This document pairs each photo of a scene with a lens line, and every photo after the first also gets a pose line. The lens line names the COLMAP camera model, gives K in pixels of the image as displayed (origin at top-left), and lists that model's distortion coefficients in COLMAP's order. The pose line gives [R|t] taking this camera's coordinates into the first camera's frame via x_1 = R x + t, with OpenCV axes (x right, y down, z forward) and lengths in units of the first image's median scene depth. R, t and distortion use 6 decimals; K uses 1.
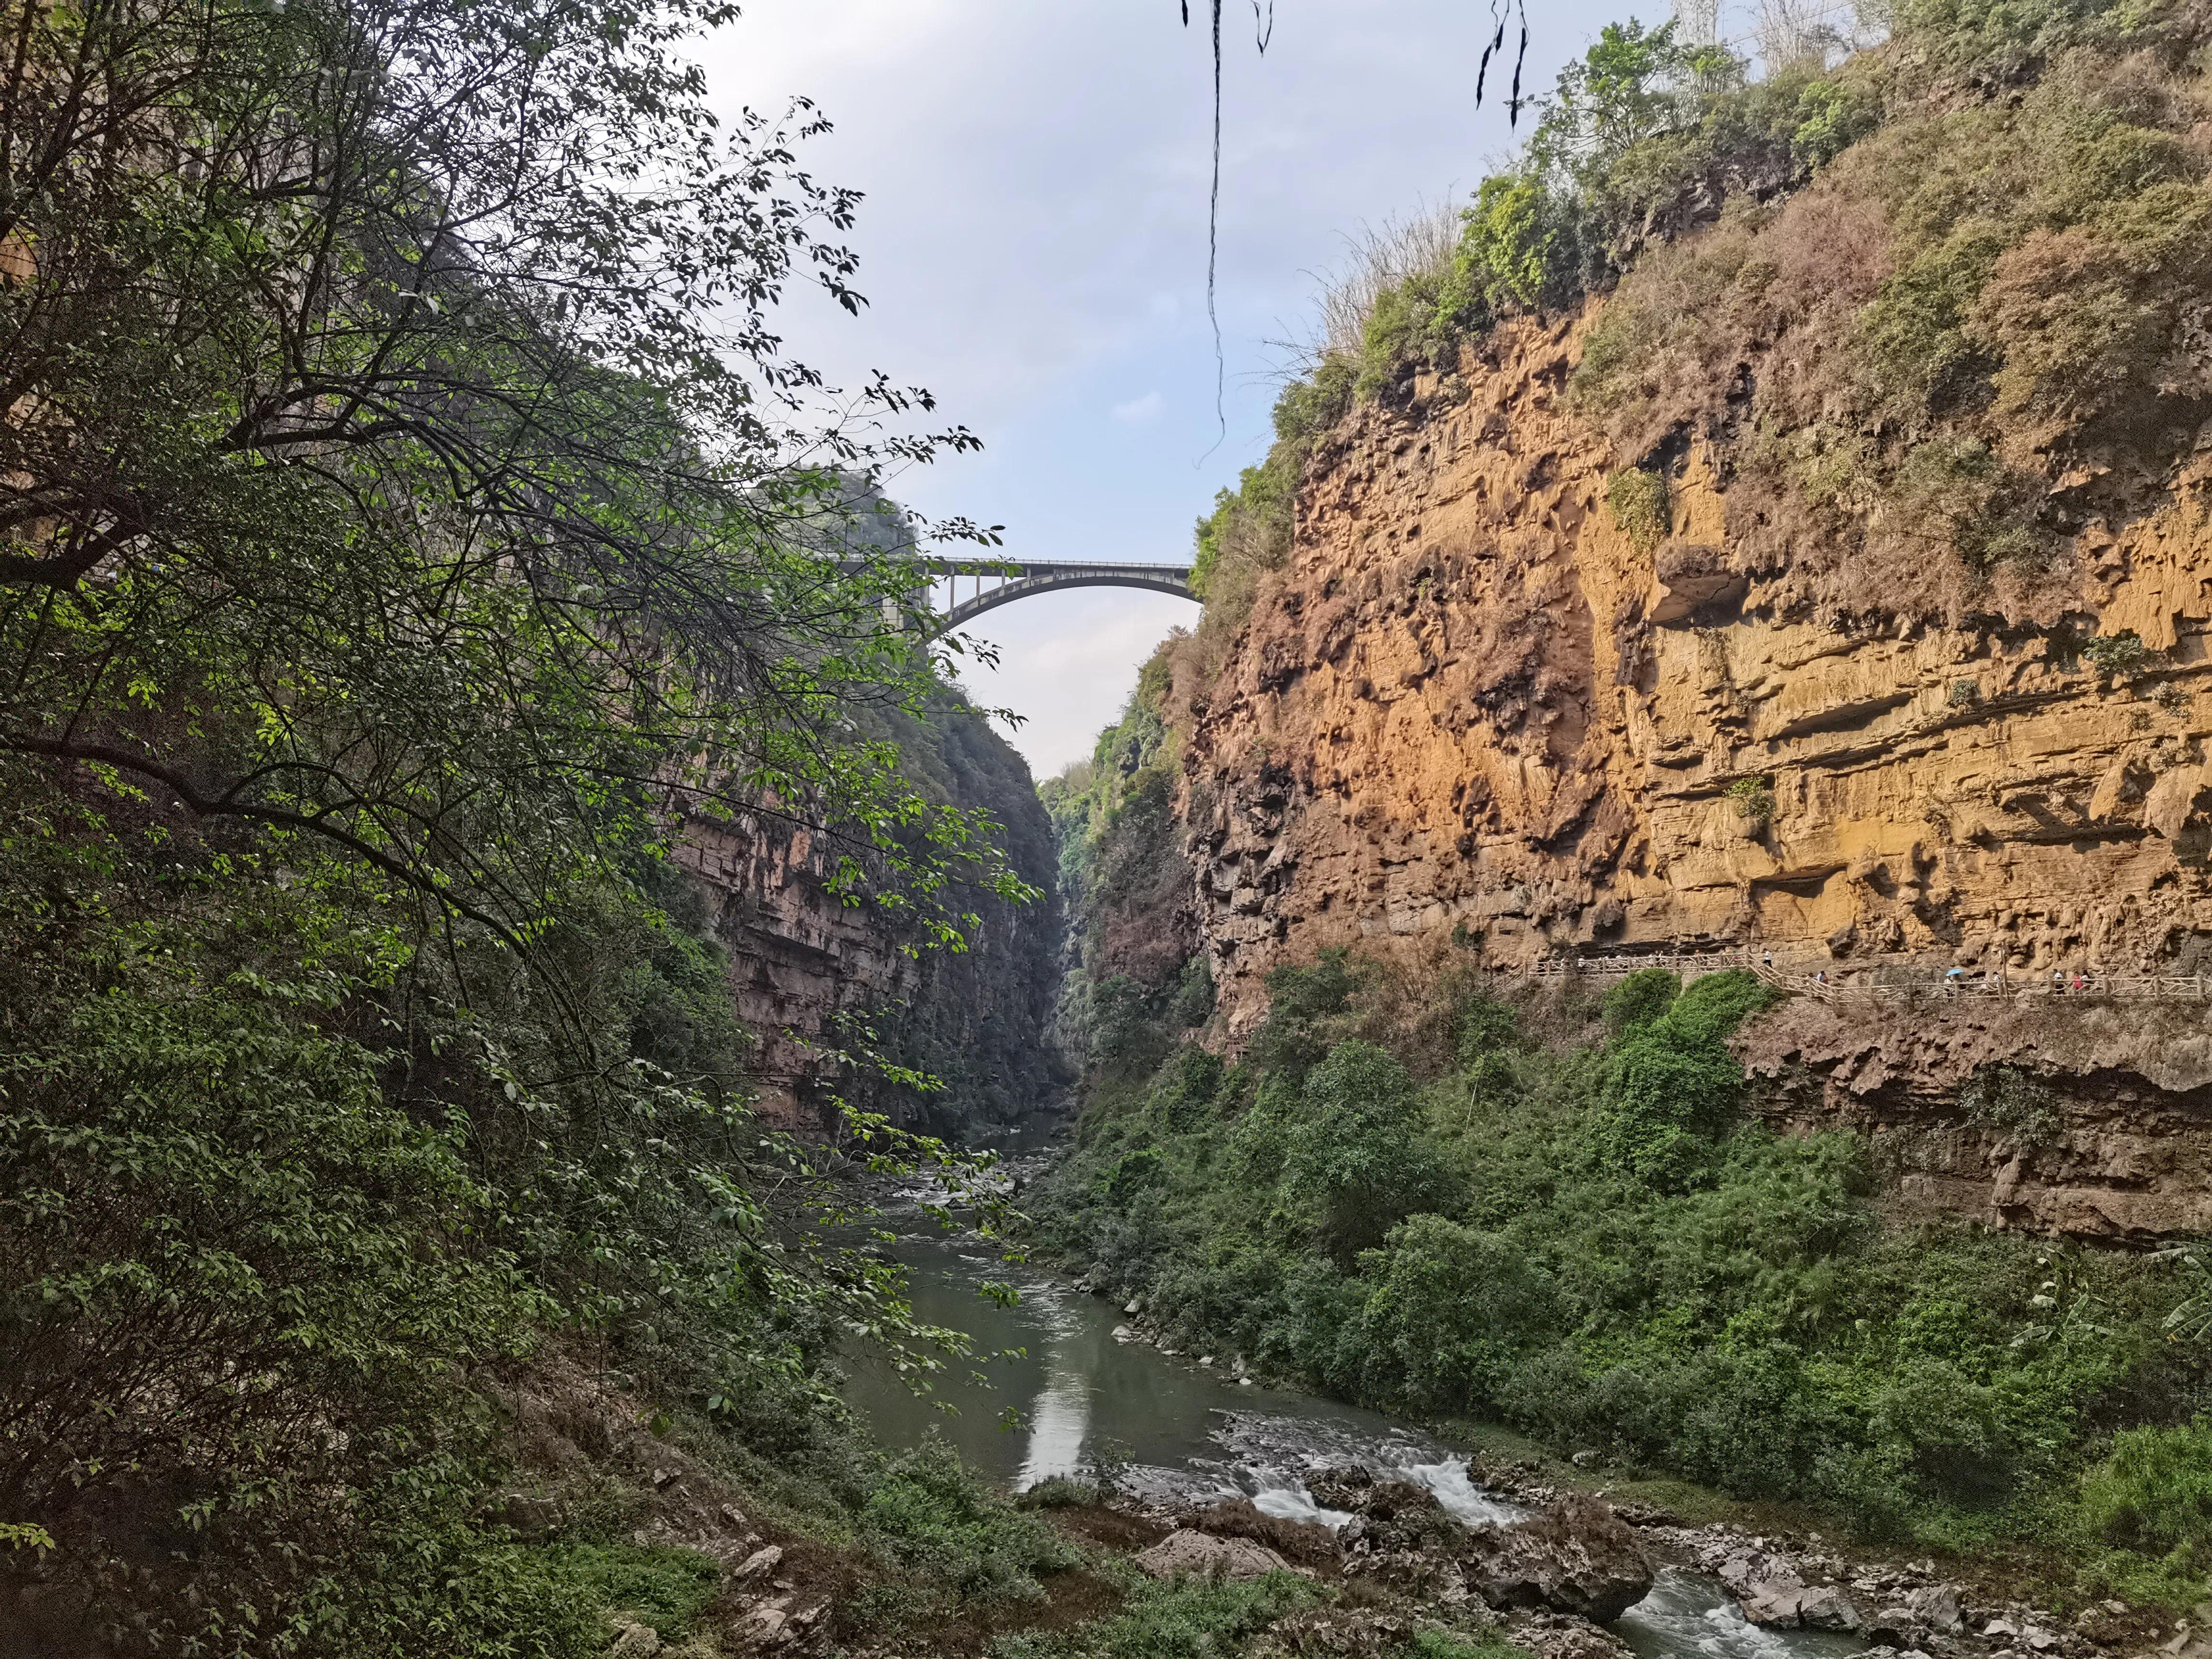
lens RADIAL K [[1657.6, 0, 1137.9], [0, 1657.6, 826.7], [0, 0, 1]] dist [0.028755, 0.005443]
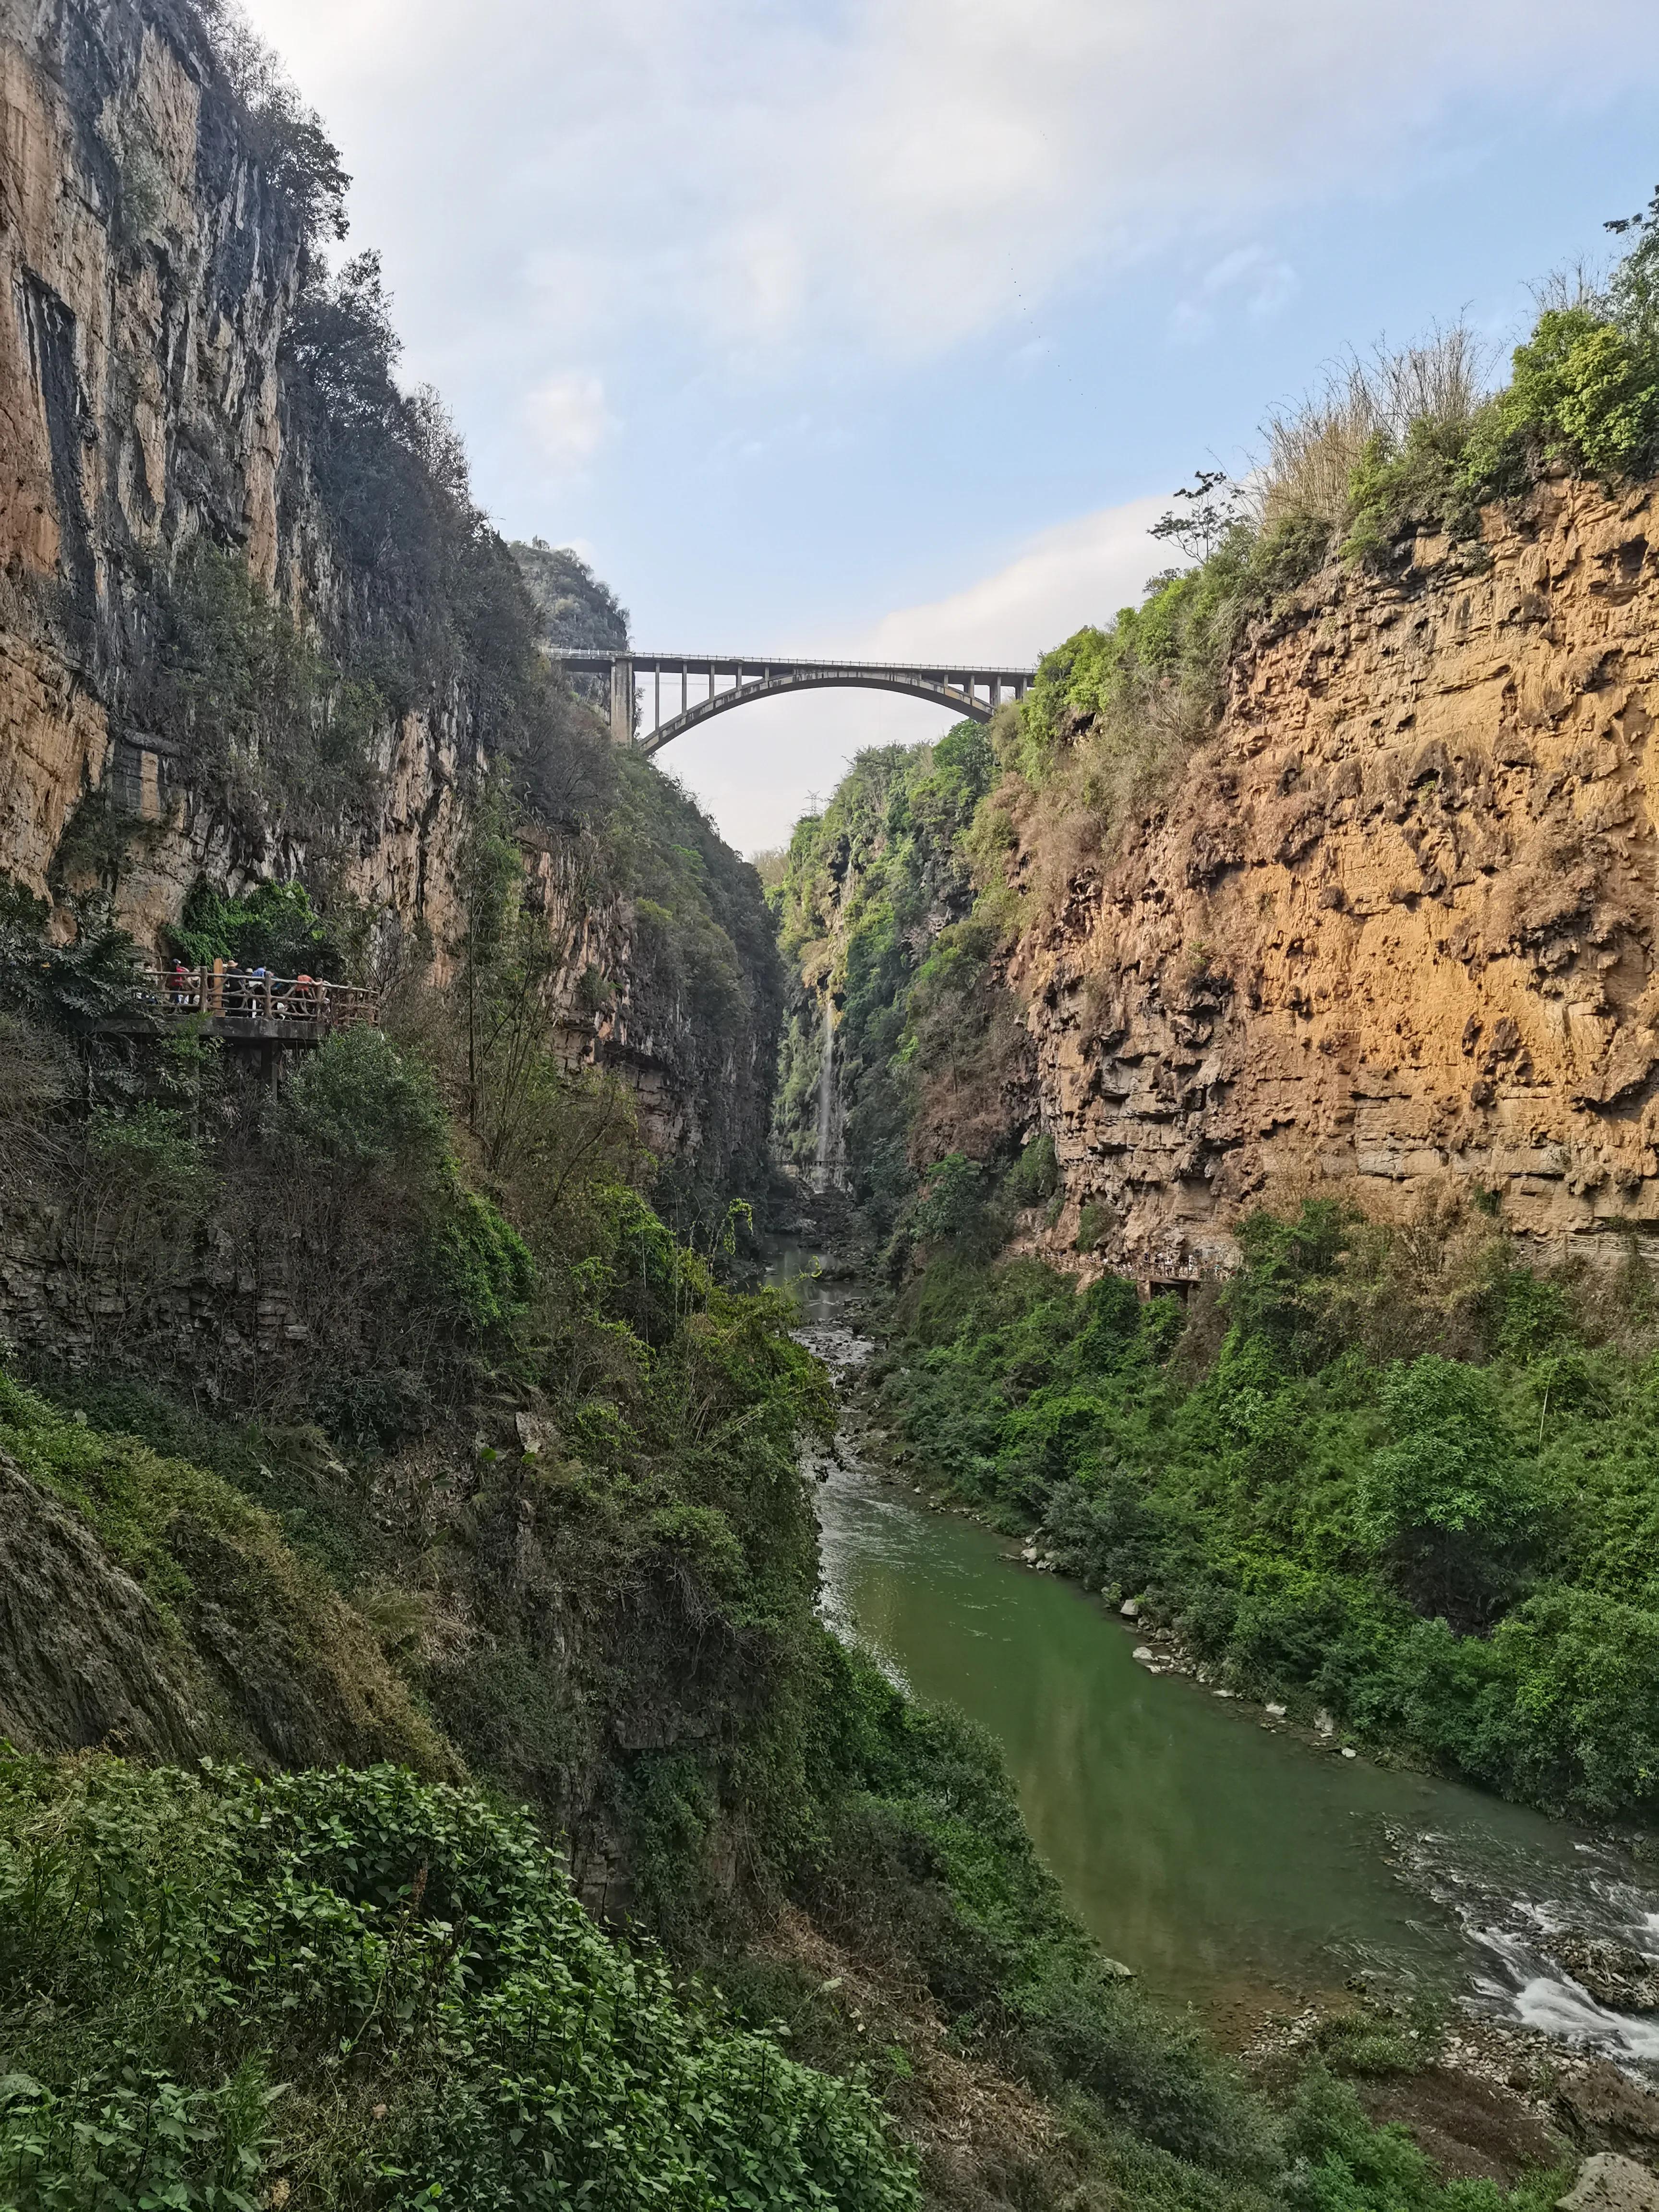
lens RADIAL K [[1656.0, 0, 868.0], [0, 1656.0, 1113.8], [0, 0, 1]] dist [0.051951, -0.082780]
pose [[0.998603, -0.002473, 0.052789, -0.174201], [-0.004544, 0.991187, 0.132392, -0.091771], [-0.052651, -0.132447, 0.989791, 0.119027]]
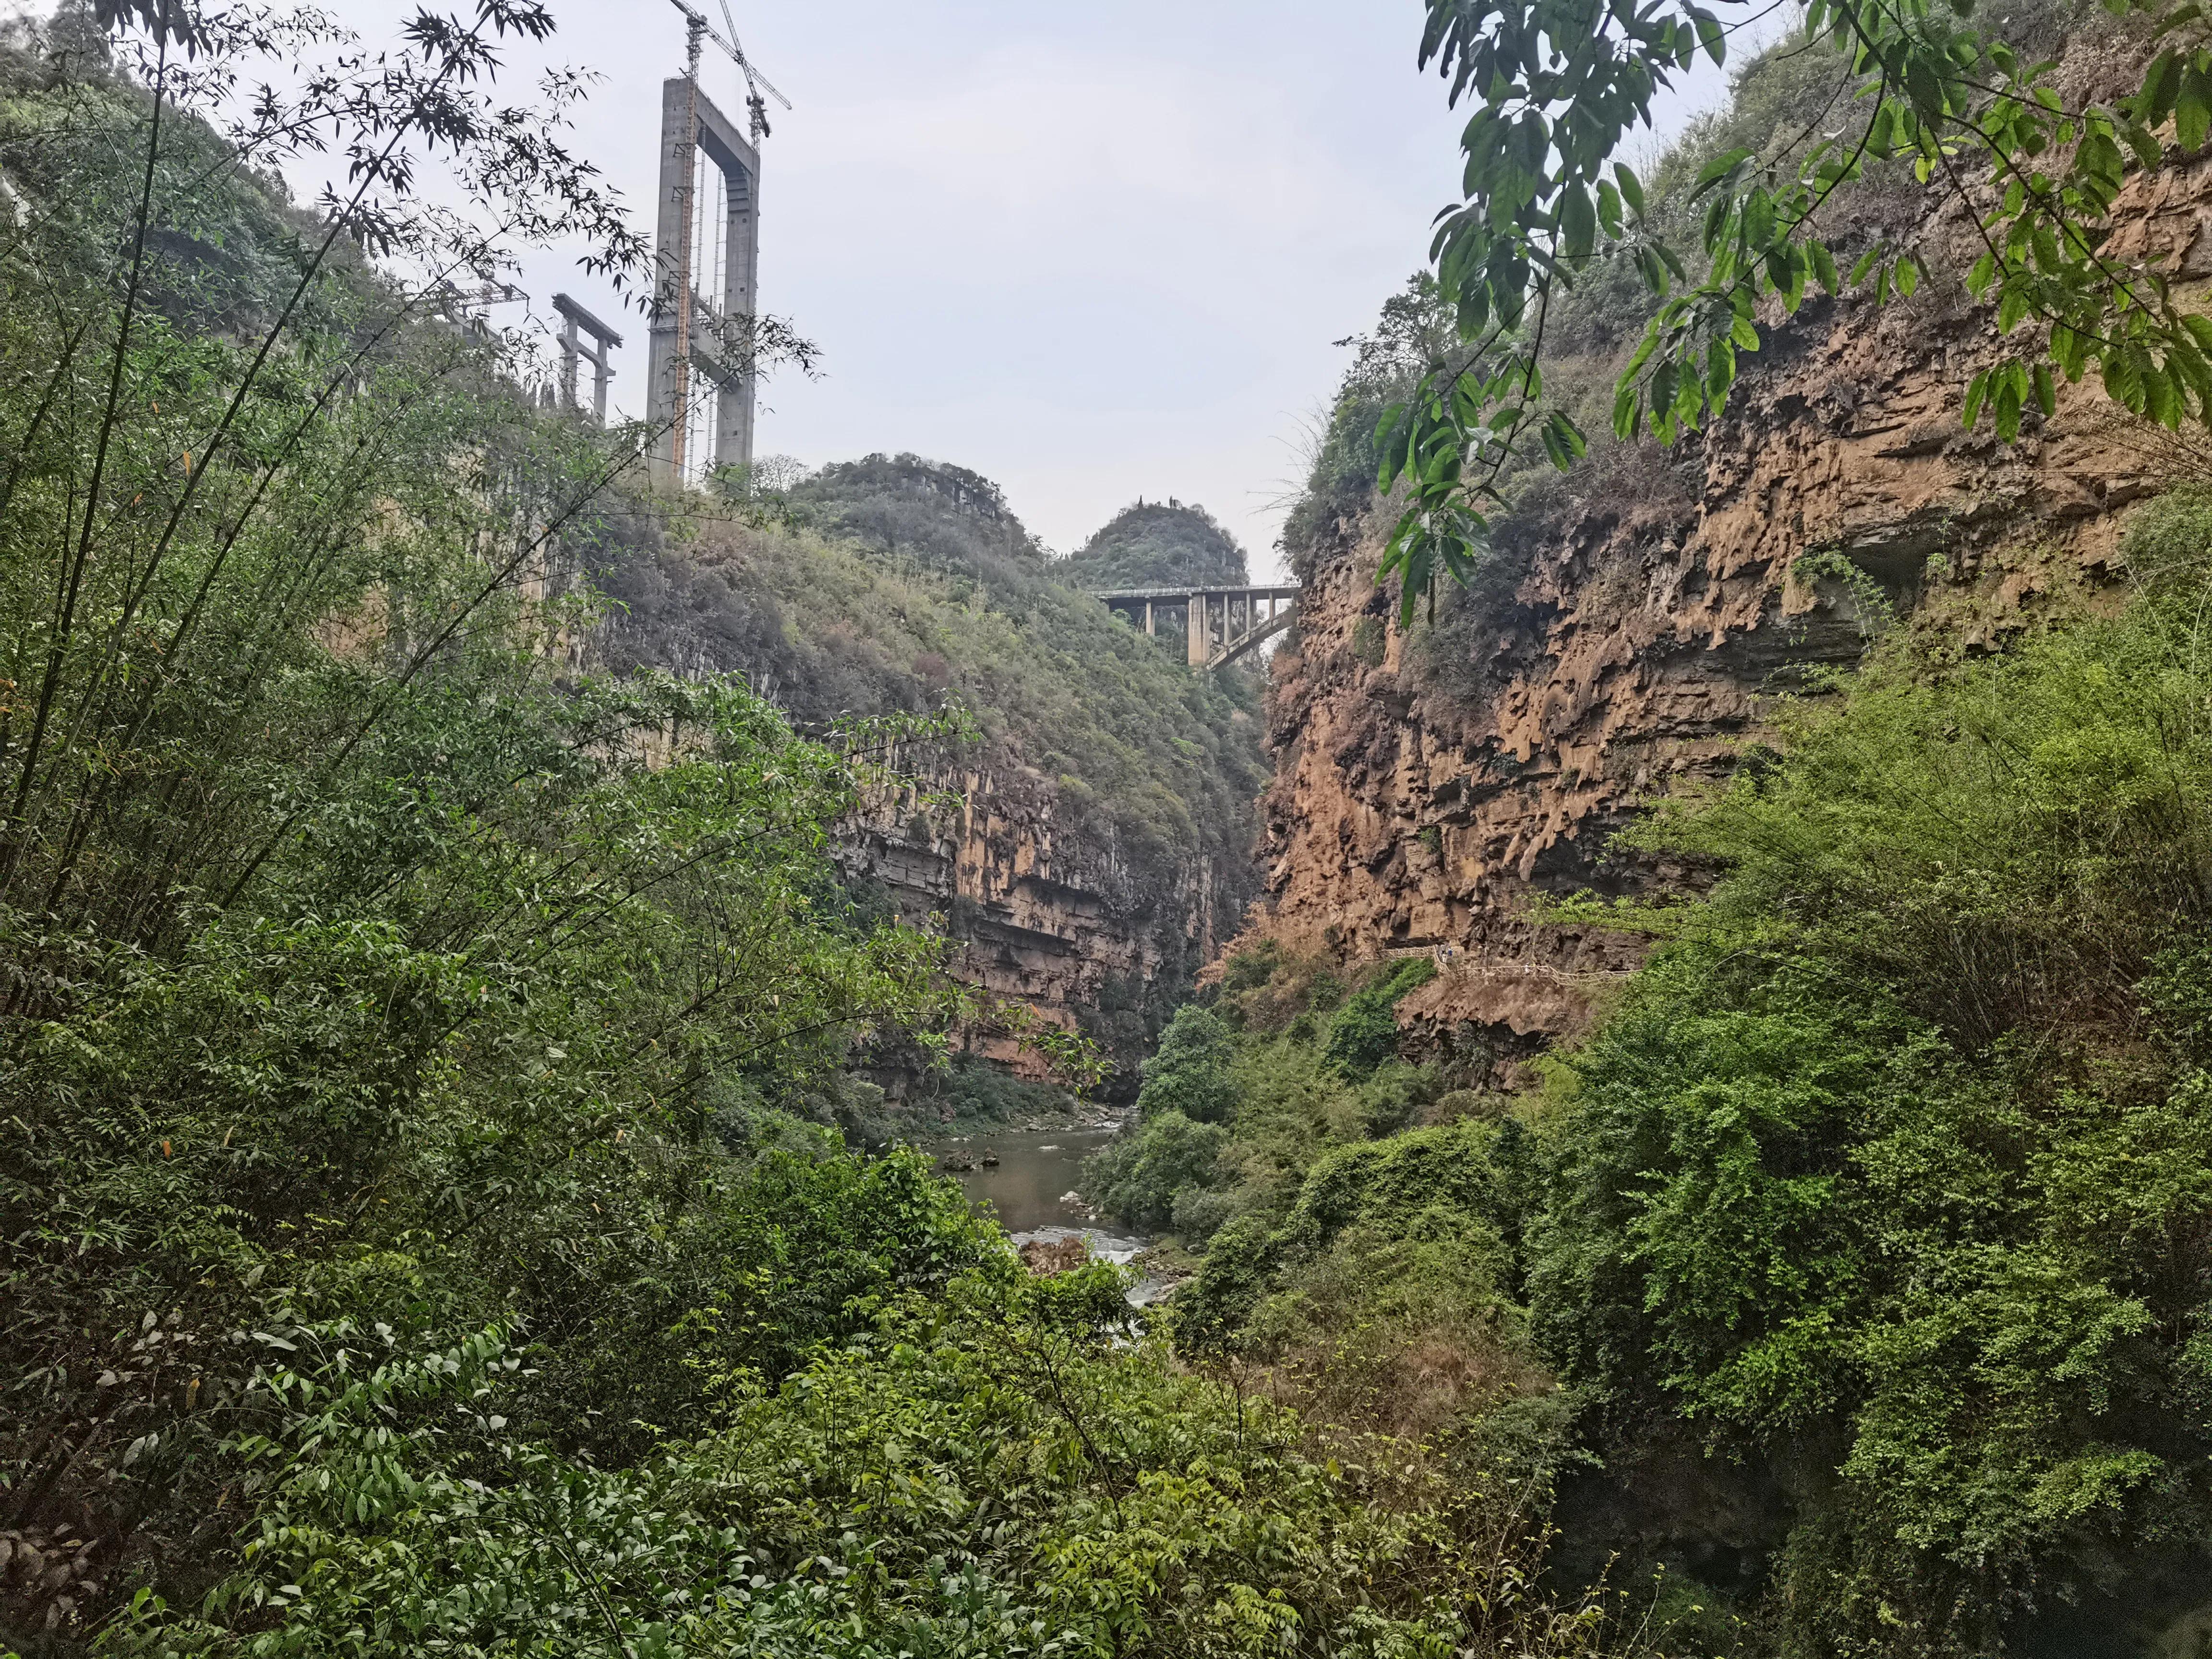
lens RADIAL K [[1680.2, 0, 1106.0], [0, 1680.2, 829.5], [0, 0, 1]] dist [0.031709, 0.007028]
pose [[0.952572, -0.024380, -0.303336, 0.416374], [0.030289, 0.999432, 0.014789, -0.044788], [0.302803, -0.023275, 0.952769, -0.385678]]
